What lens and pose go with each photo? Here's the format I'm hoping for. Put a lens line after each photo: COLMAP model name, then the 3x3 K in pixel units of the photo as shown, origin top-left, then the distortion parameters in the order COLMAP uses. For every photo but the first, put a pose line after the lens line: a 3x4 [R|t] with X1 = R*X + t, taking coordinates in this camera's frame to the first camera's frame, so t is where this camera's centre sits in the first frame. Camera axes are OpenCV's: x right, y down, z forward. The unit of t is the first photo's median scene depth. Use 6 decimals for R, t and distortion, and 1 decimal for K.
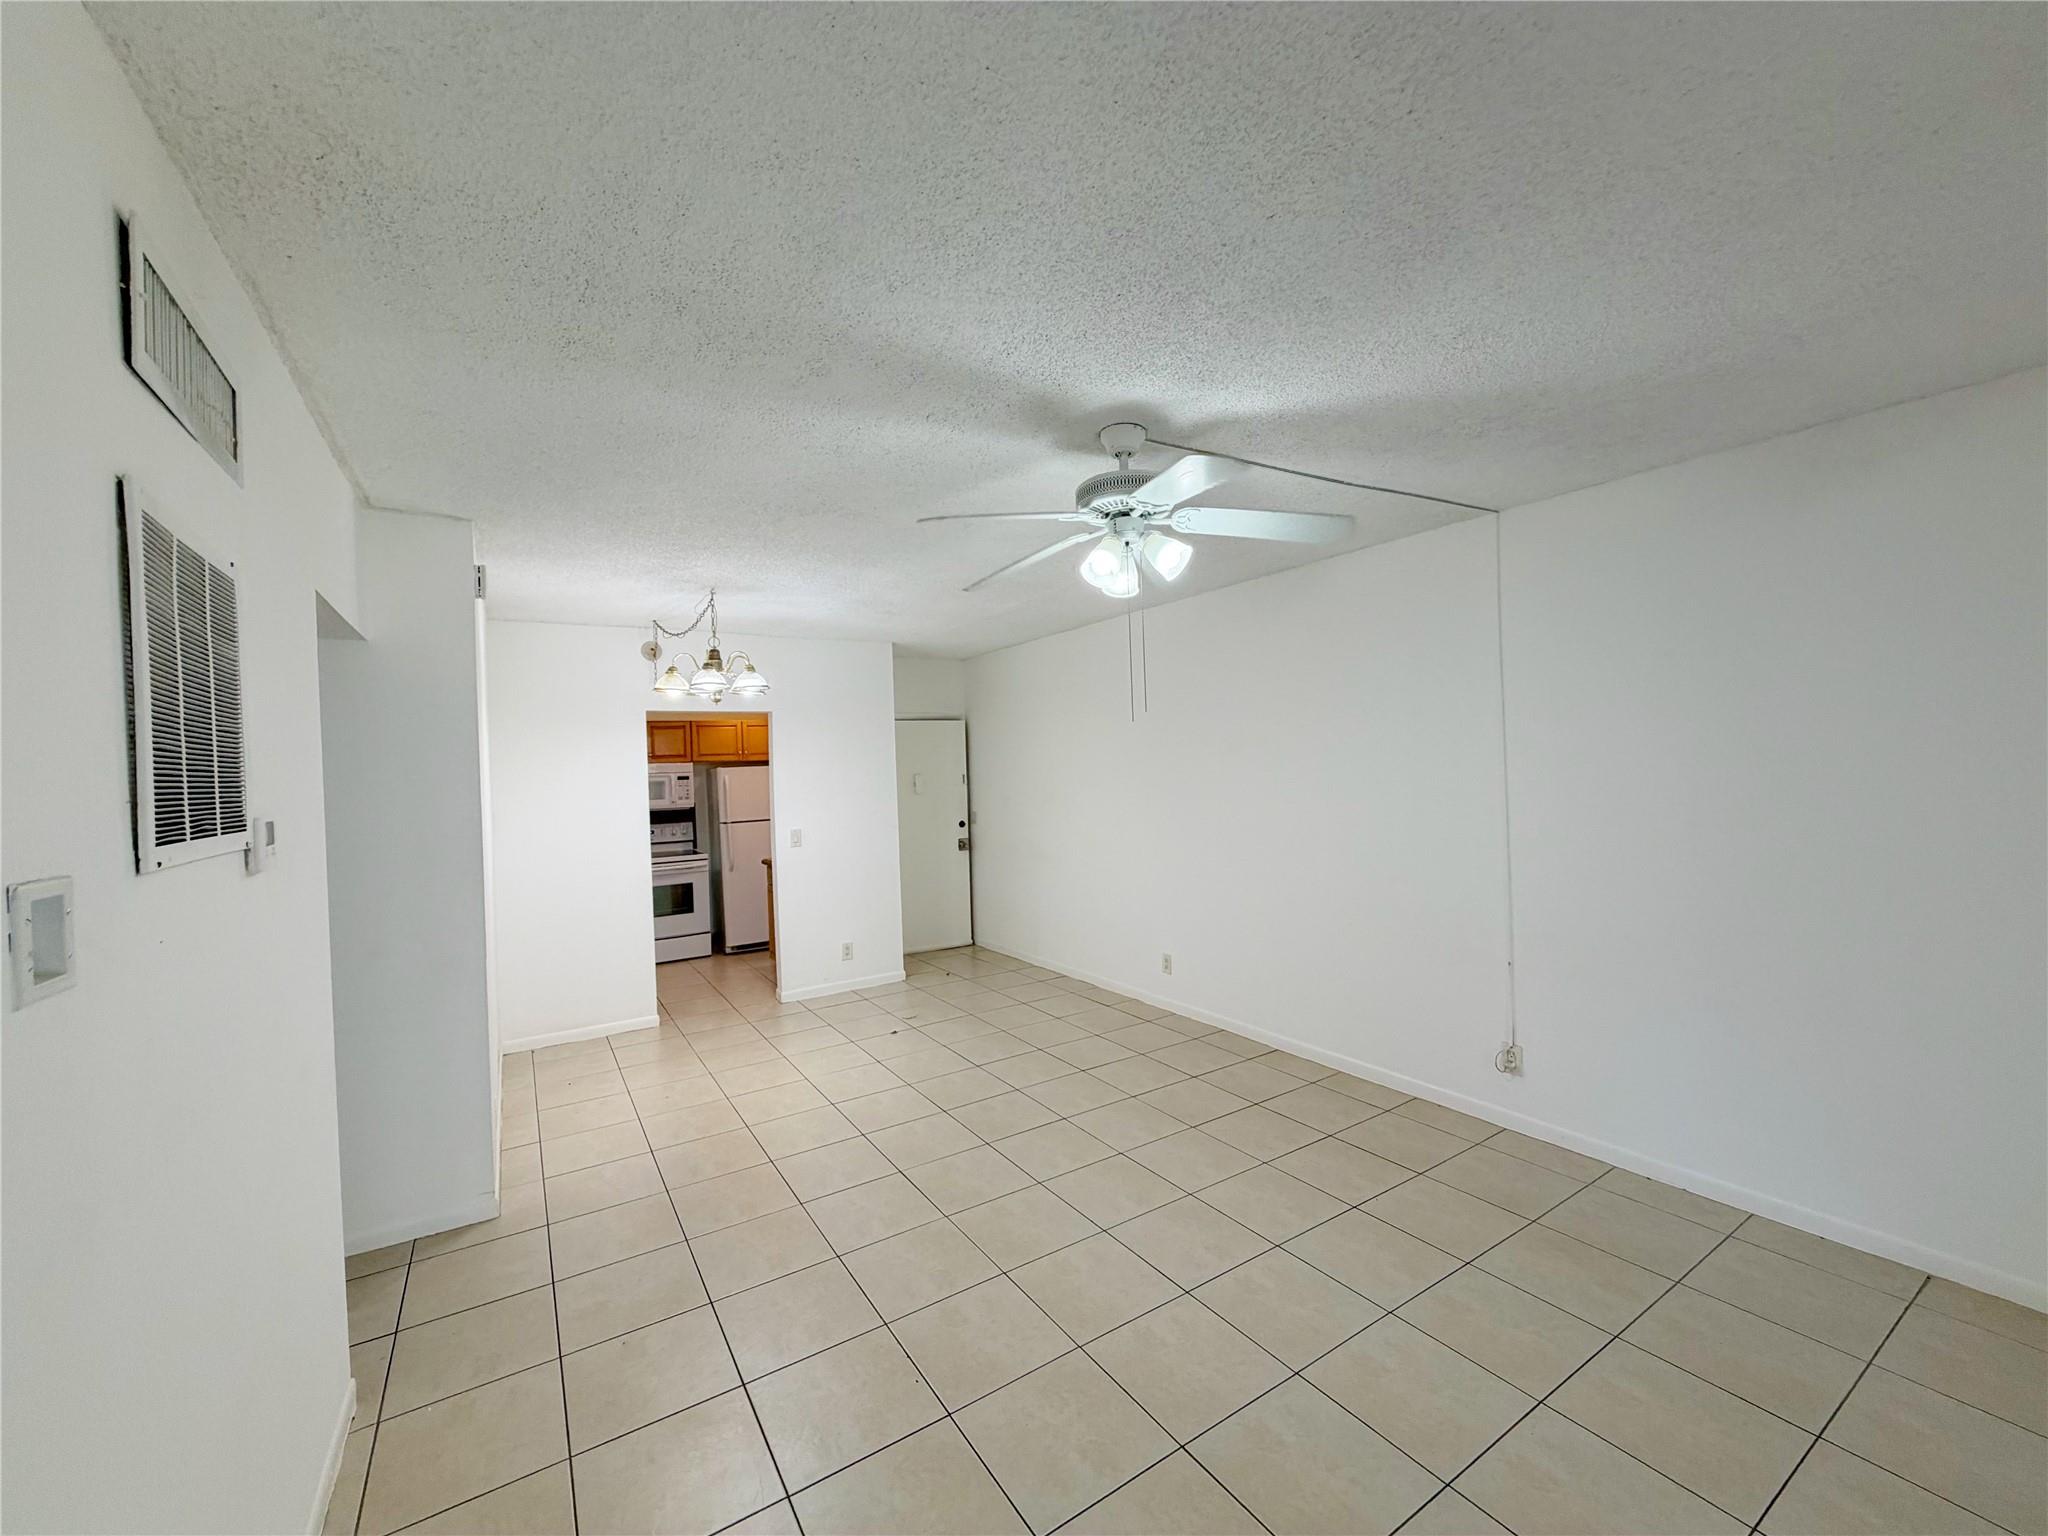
lens RADIAL K [[812.5, 0, 1012.6], [0, 812.5, 762.4], [0, 0, 1]] dist [0.003774, 0.000509]
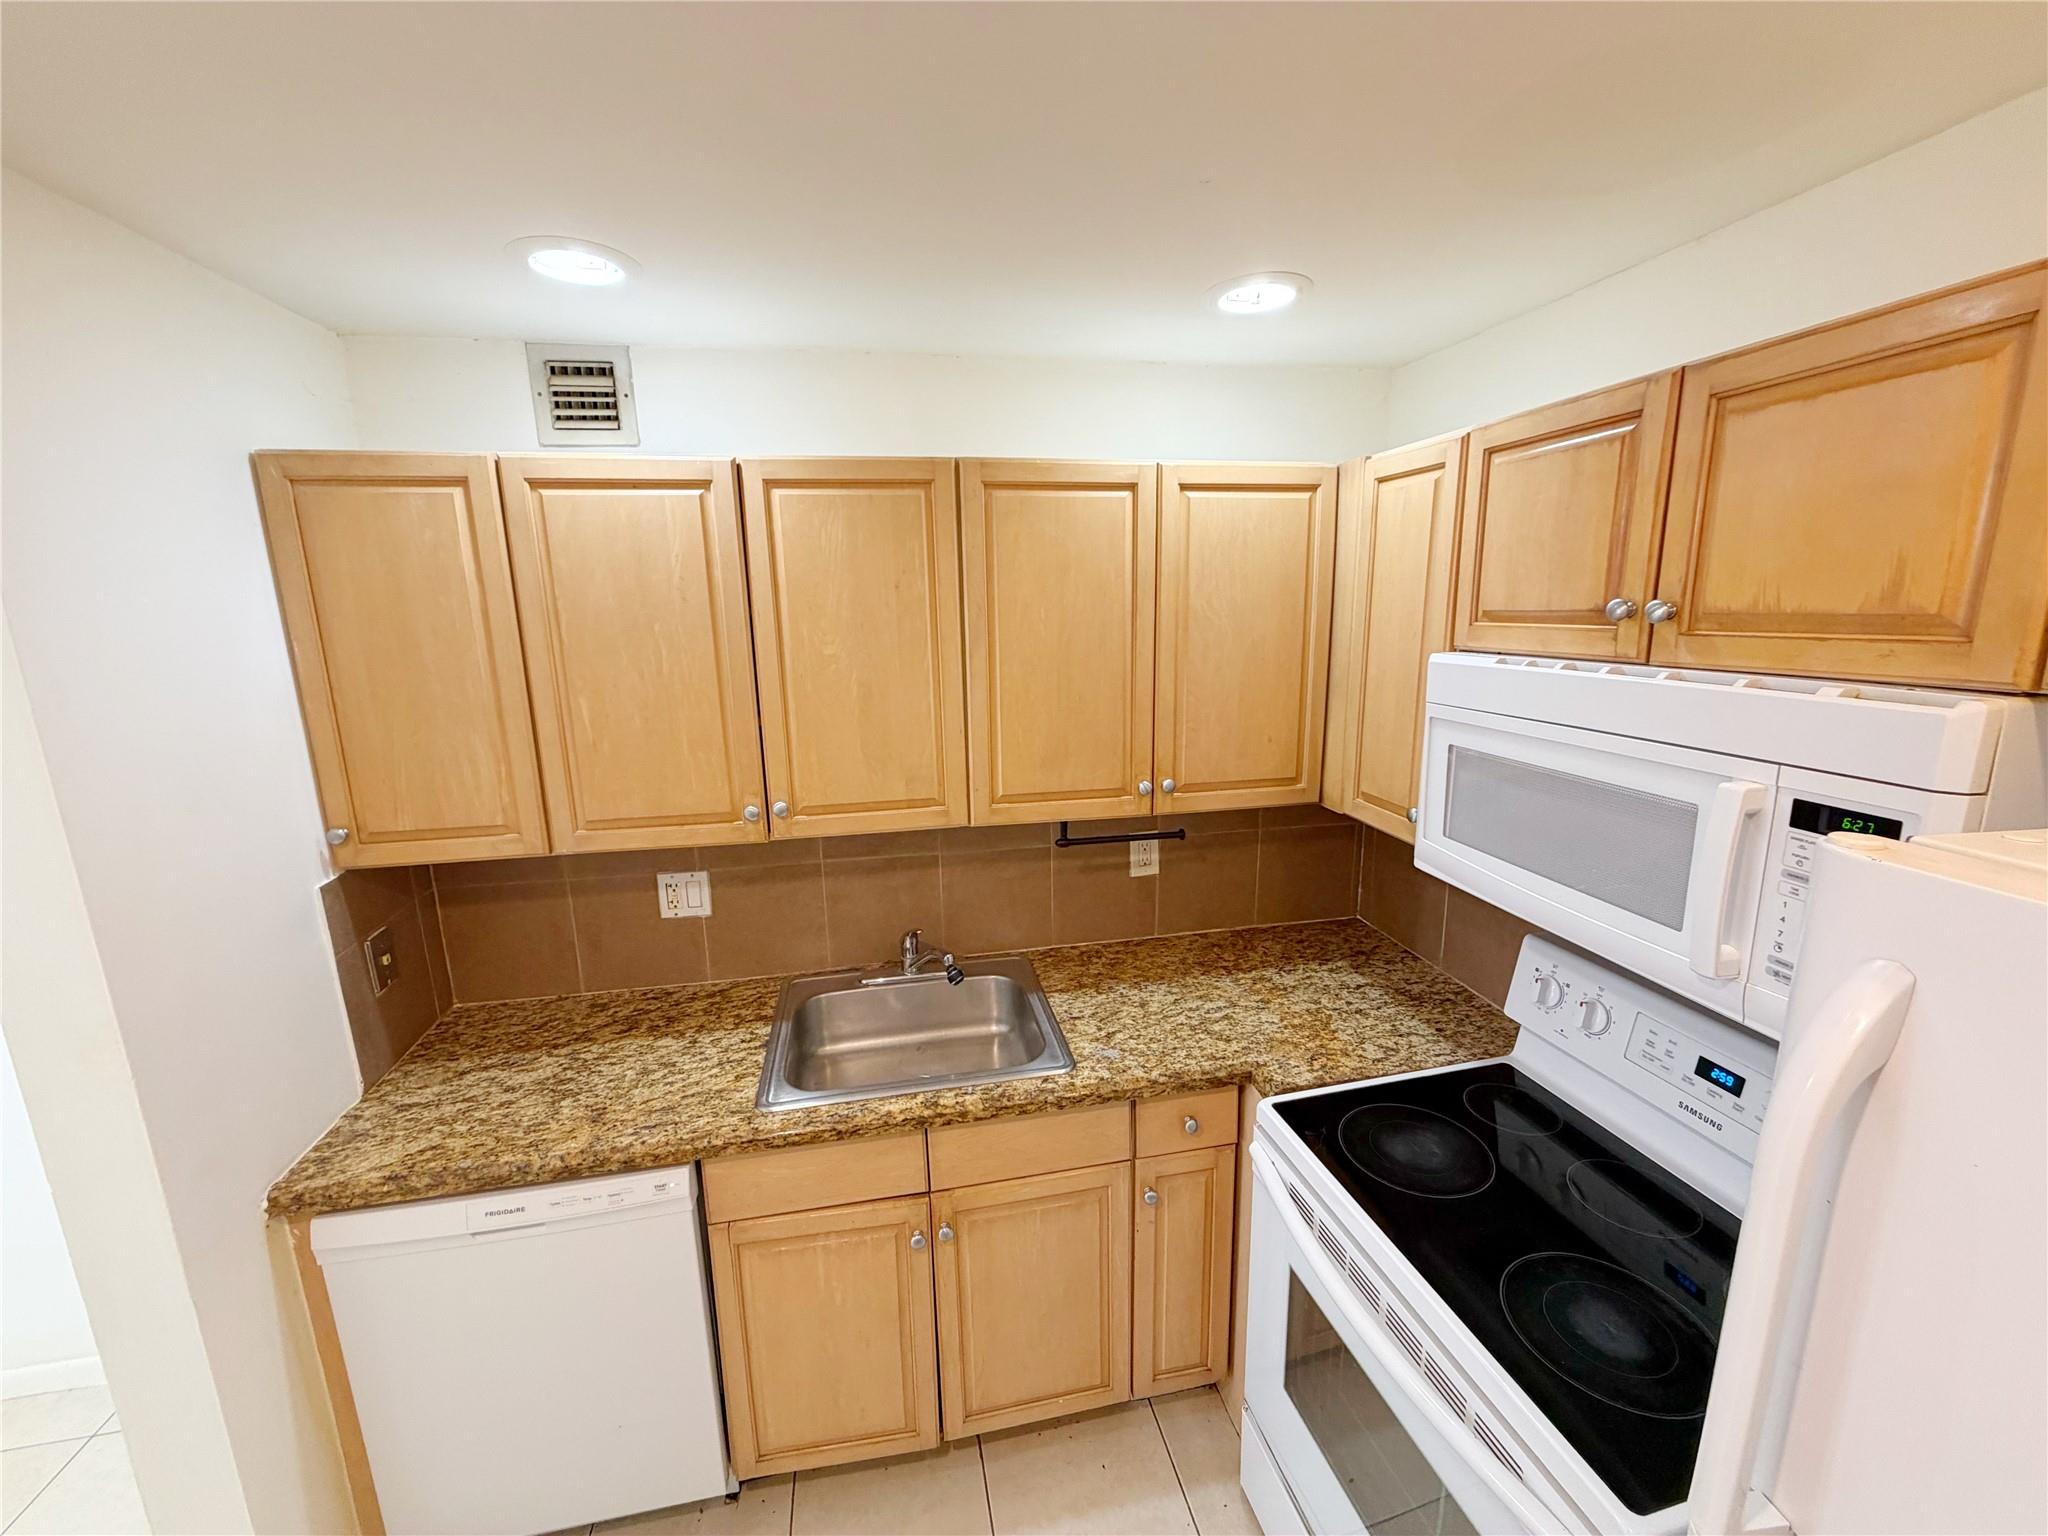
lens RADIAL K [[812.5, 0, 1021.9], [0, 812.5, 765.6], [0, 0, 1]] dist [0.003774, 0.000509]
pose [[-0.346796, 0.229867, -0.909337, -0.267191], [0.042959, 0.972379, 0.229420, -0.020922], [0.936956, 0.040498, -0.347092, 0.953829]]
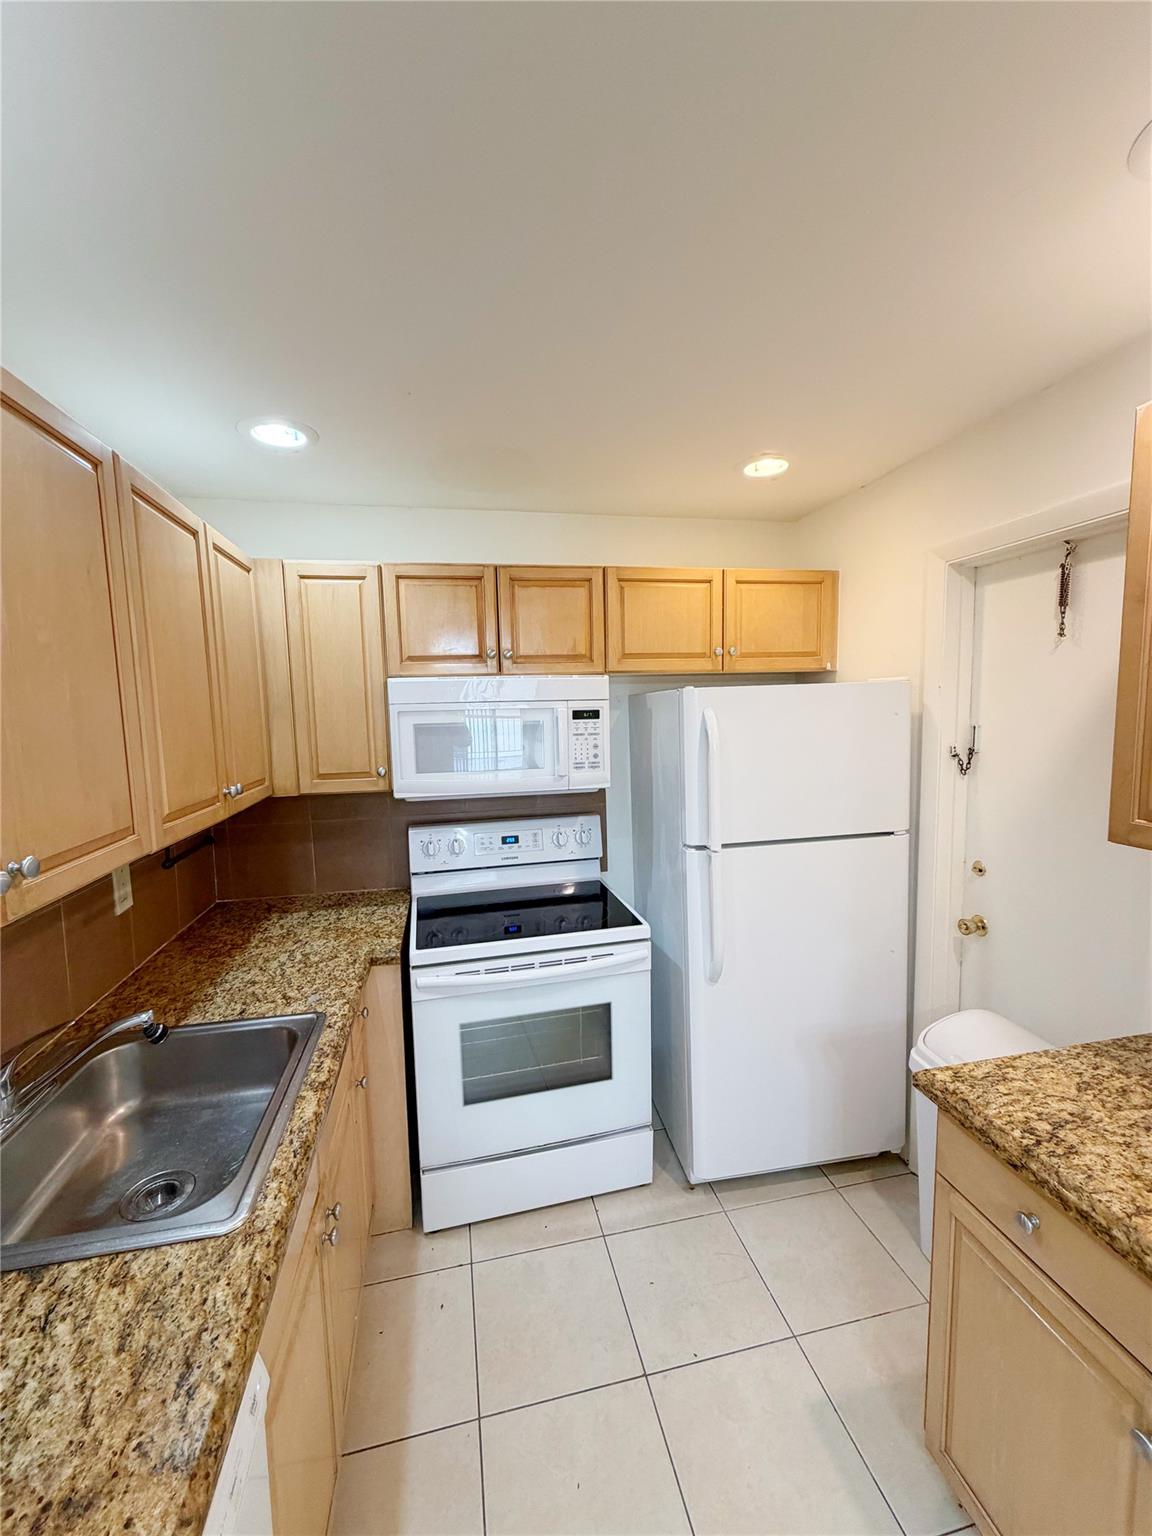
lens RADIAL K [[609.3, 0, 573.3], [0, 609.3, 759.1], [0, 0, 1]] dist [0.003774, 0.000509]
pose [[0.939744, 0.047167, -0.338611, -0.318023], [-0.008629, 0.993394, 0.114427, 0.007239], [0.341771, -0.104610, 0.933943, 0.740453]]
